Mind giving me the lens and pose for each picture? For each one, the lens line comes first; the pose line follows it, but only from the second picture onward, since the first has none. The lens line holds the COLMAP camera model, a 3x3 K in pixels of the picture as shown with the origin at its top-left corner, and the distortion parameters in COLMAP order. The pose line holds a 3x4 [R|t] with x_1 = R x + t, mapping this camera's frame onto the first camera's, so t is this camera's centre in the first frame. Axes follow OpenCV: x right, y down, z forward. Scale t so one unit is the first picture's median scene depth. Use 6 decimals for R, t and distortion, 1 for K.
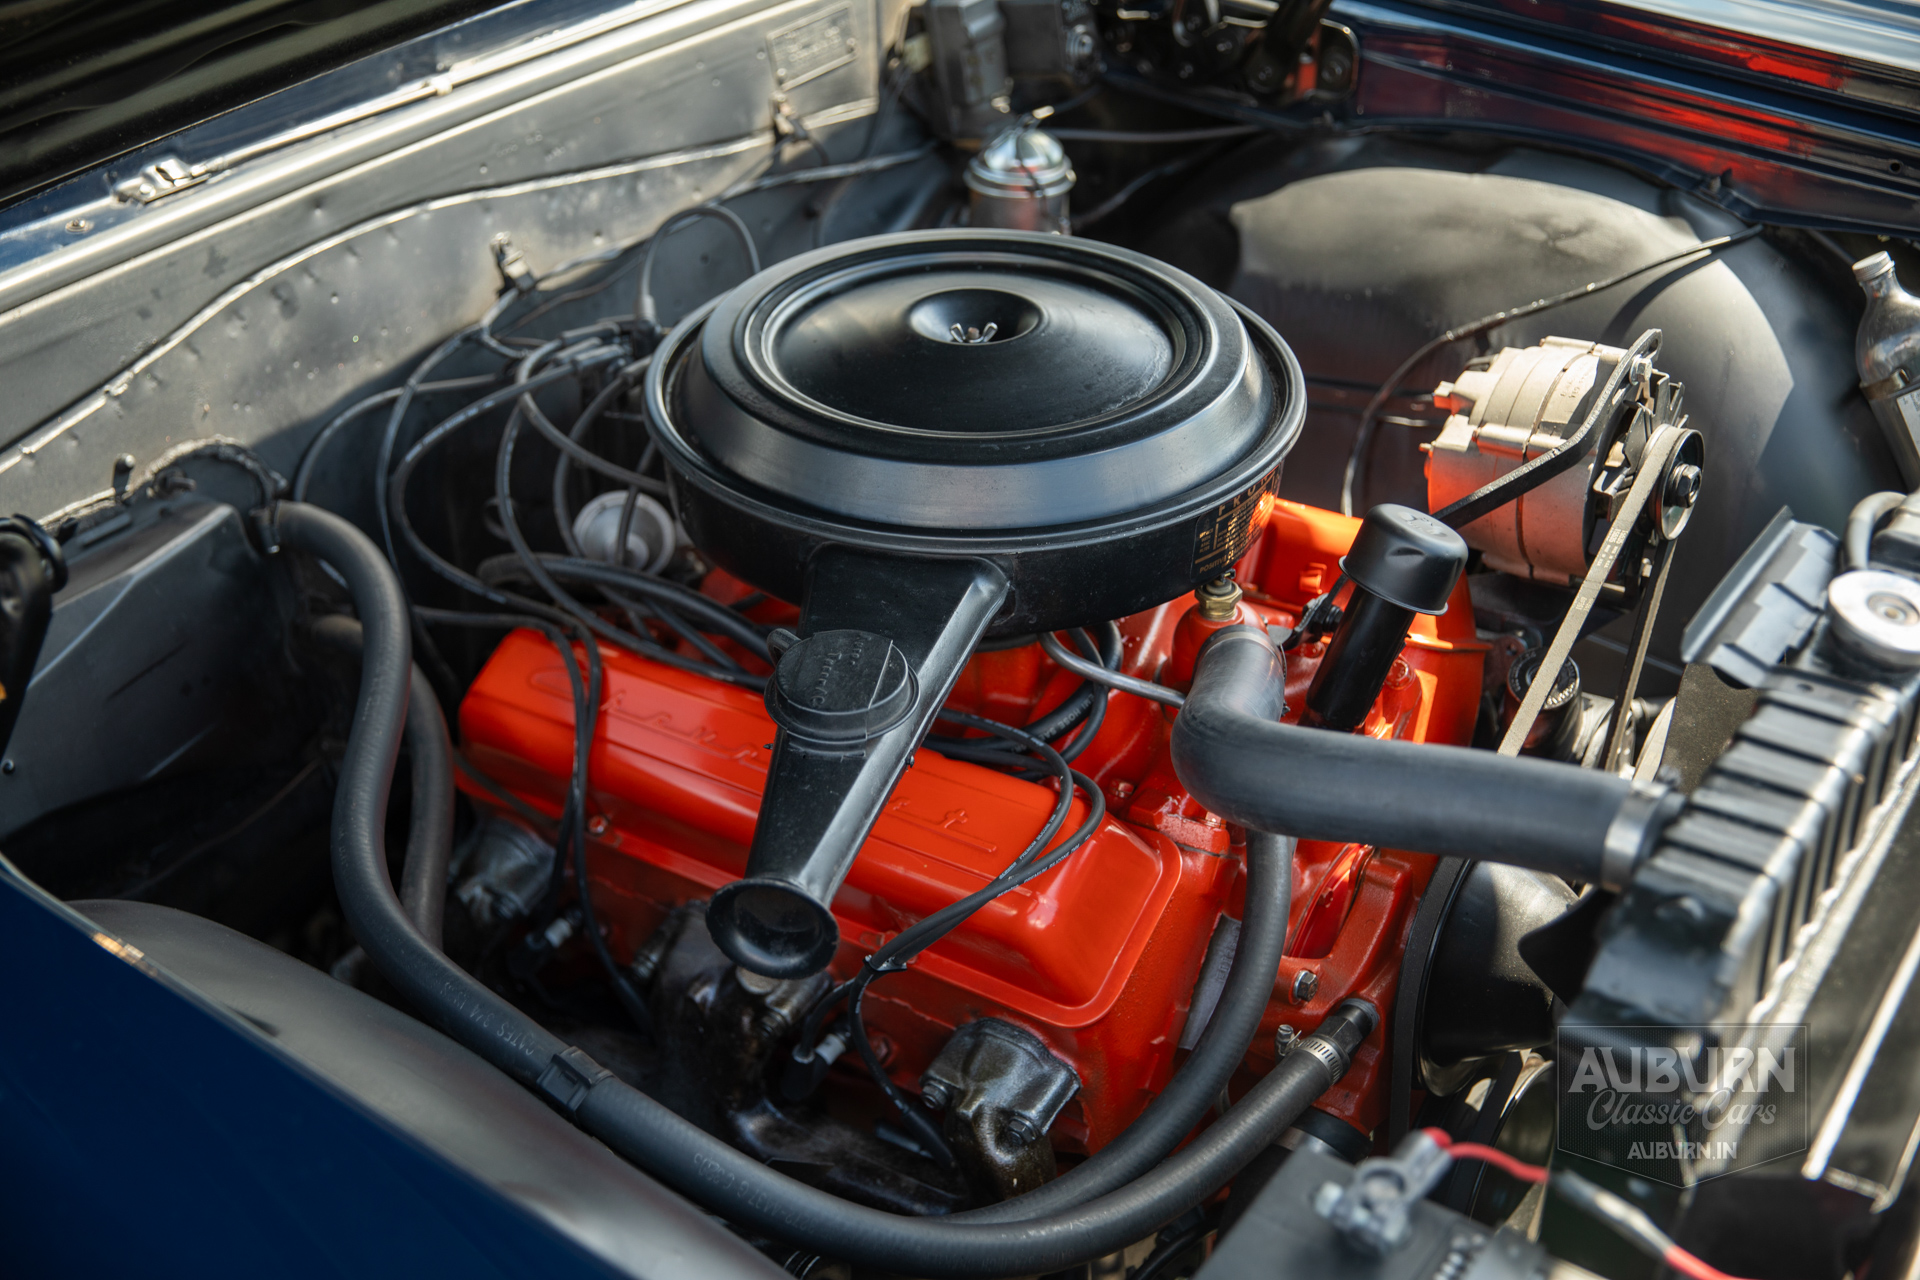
lens RADIAL K [[2290.0, 0, 961.3], [0, 2290.0, 630.7], [0, 0, 1]] dist [0.030233, 0.021198]
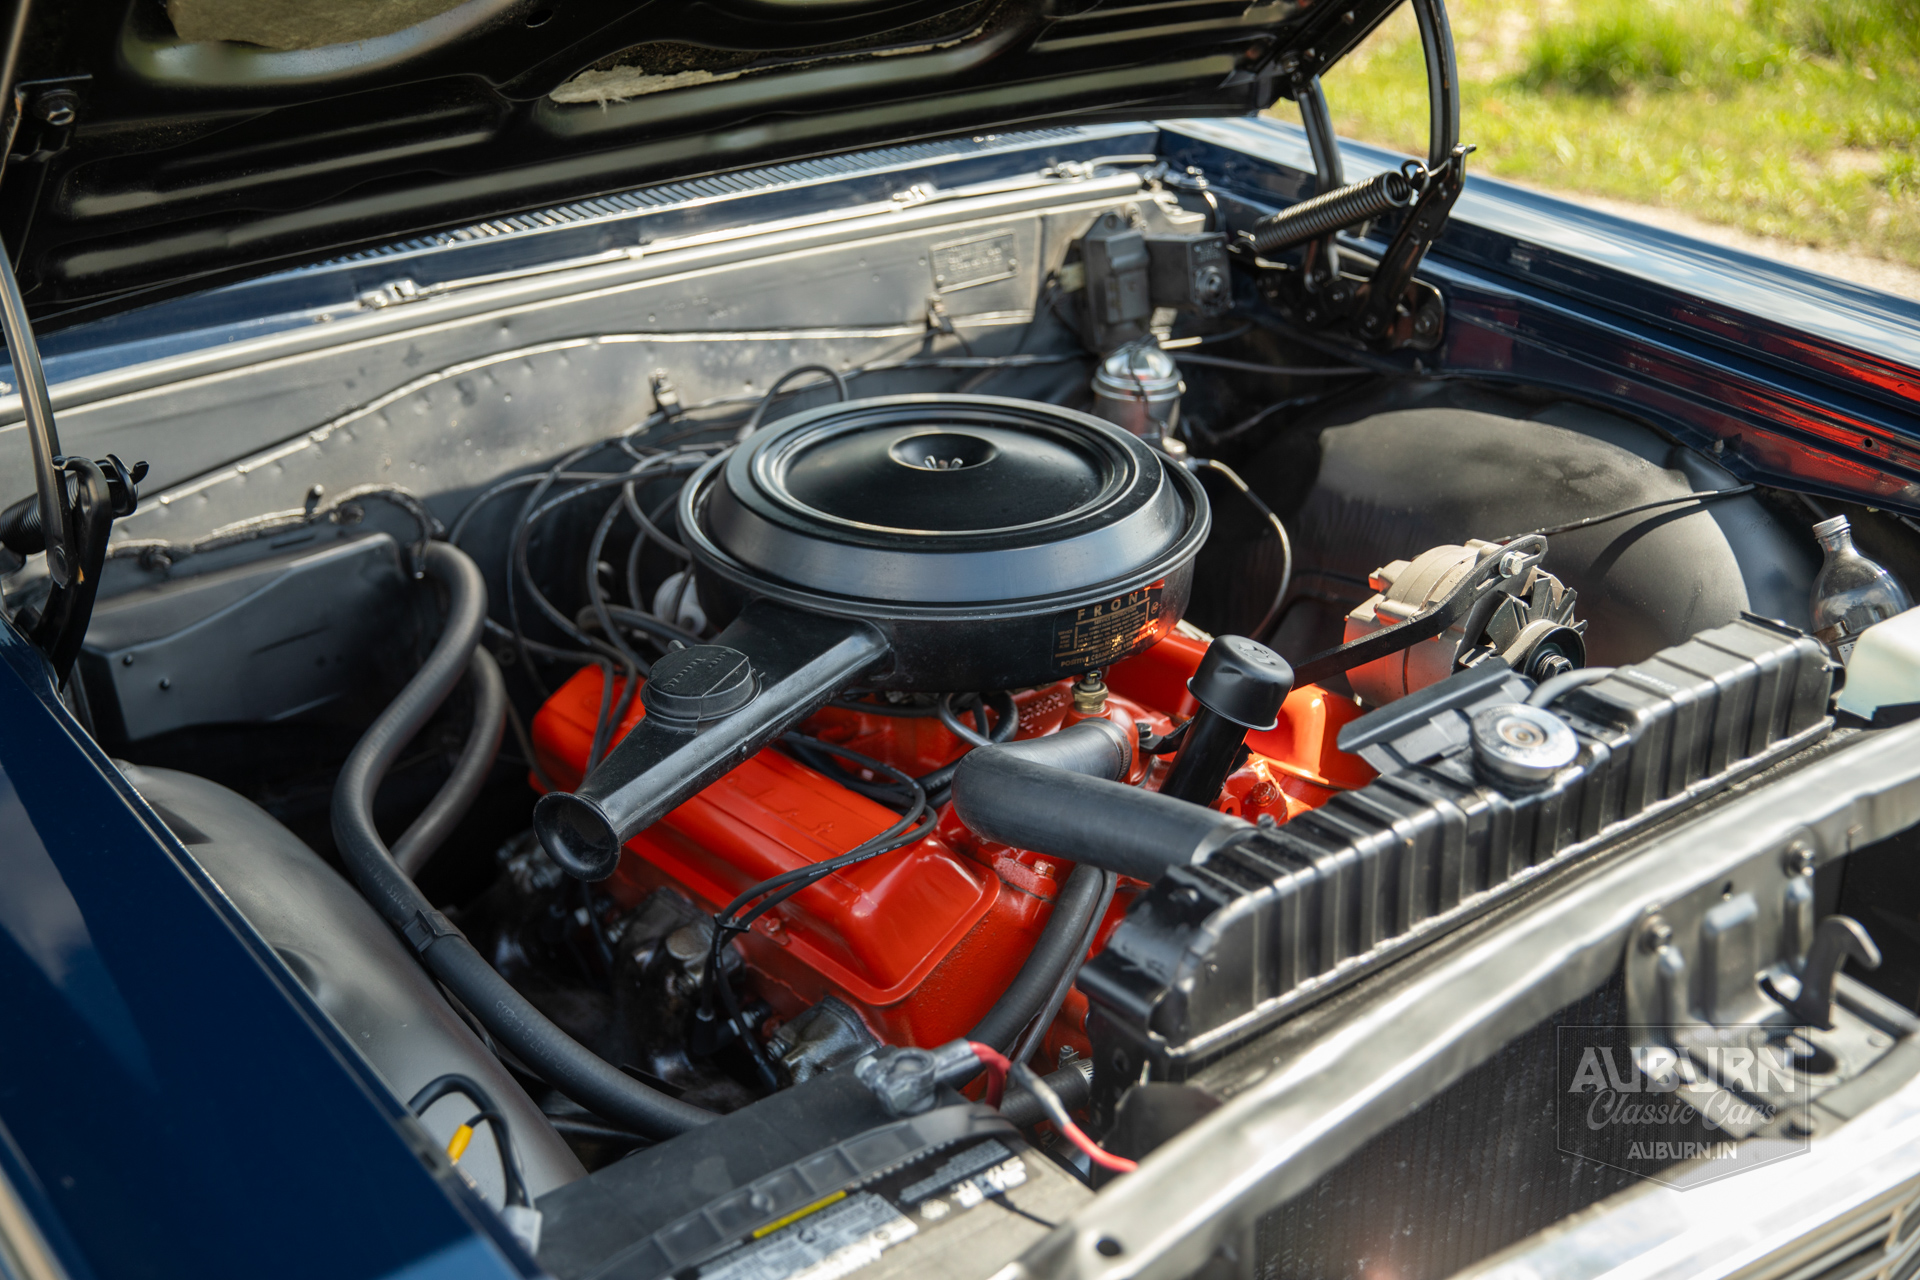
lens RADIAL K [[2290.0, 0, 961.3], [0, 2290.0, 630.7], [0, 0, 1]] dist [0.030233, 0.021198]
pose [[0.959397, 0.124694, -0.252999, 0.302393], [-0.156606, 0.981503, -0.110119, 0.083291], [0.234588, 0.145269, 0.961179, -0.160102]]
